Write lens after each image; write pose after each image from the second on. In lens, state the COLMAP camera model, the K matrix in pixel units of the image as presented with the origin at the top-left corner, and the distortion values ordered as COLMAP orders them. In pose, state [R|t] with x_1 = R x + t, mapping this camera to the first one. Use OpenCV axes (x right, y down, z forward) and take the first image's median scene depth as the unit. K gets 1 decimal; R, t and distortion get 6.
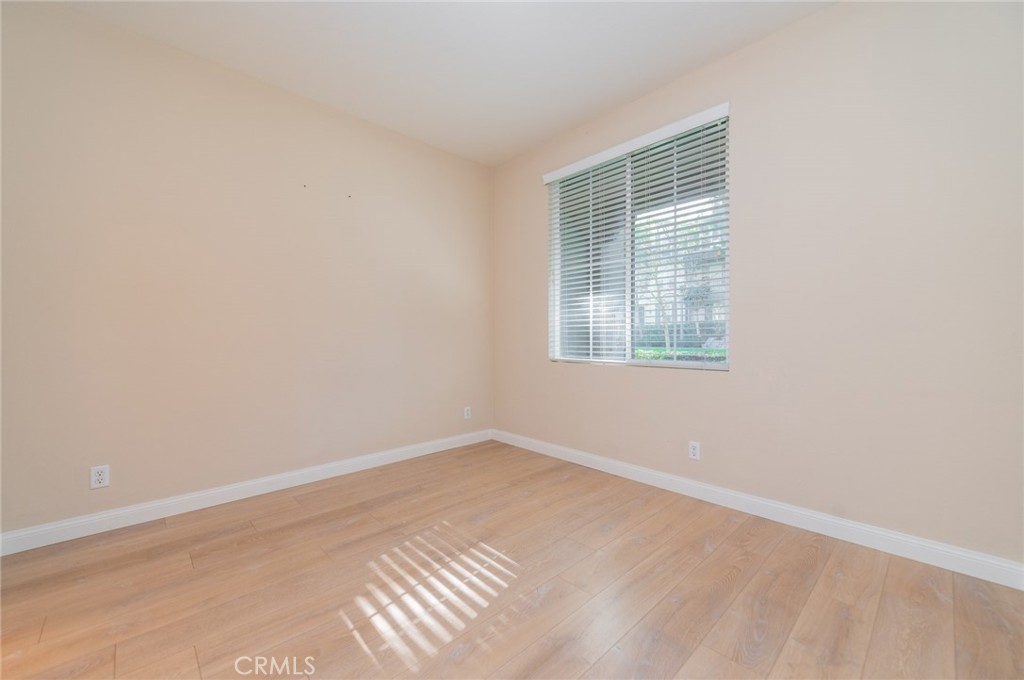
lens RADIAL K [[398.7, 0, 512.4], [0, 398.7, 337.4], [0, 0, 1]] dist [0.009989, -0.001836]
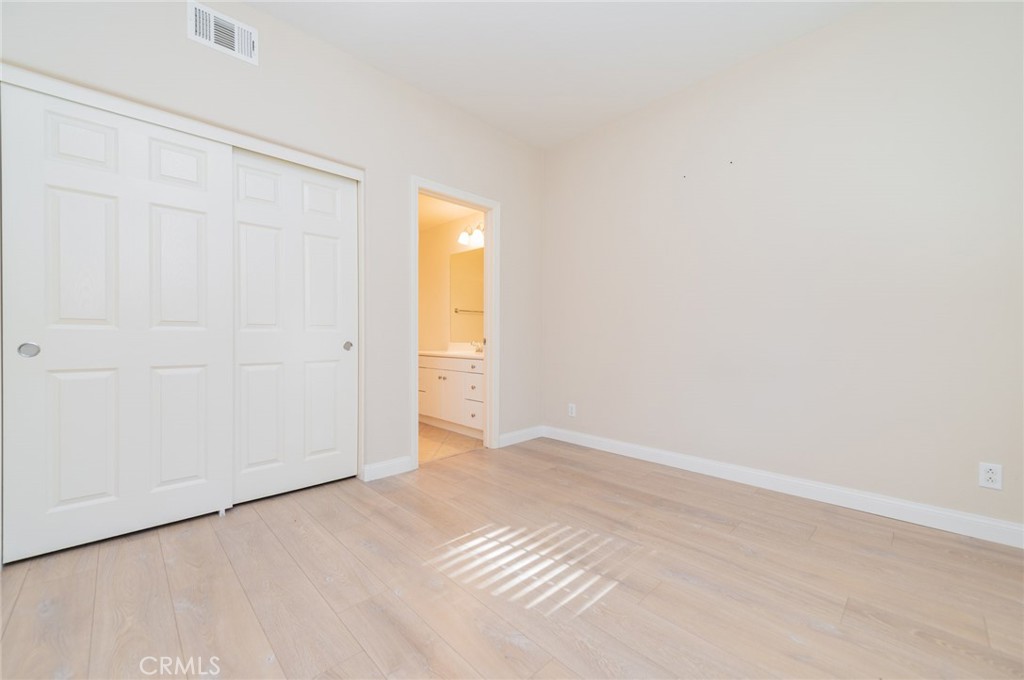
lens RADIAL K [[398.7, 0, 519.0], [0, 398.7, 353.8], [0, 0, 1]] dist [0.009989, -0.001836]
pose [[0.031525, 0.046233, -0.998433, 0.691913], [-0.003250, 0.998929, 0.046154, 0.043799], [0.999498, 0.001790, 0.031641, 0.827822]]
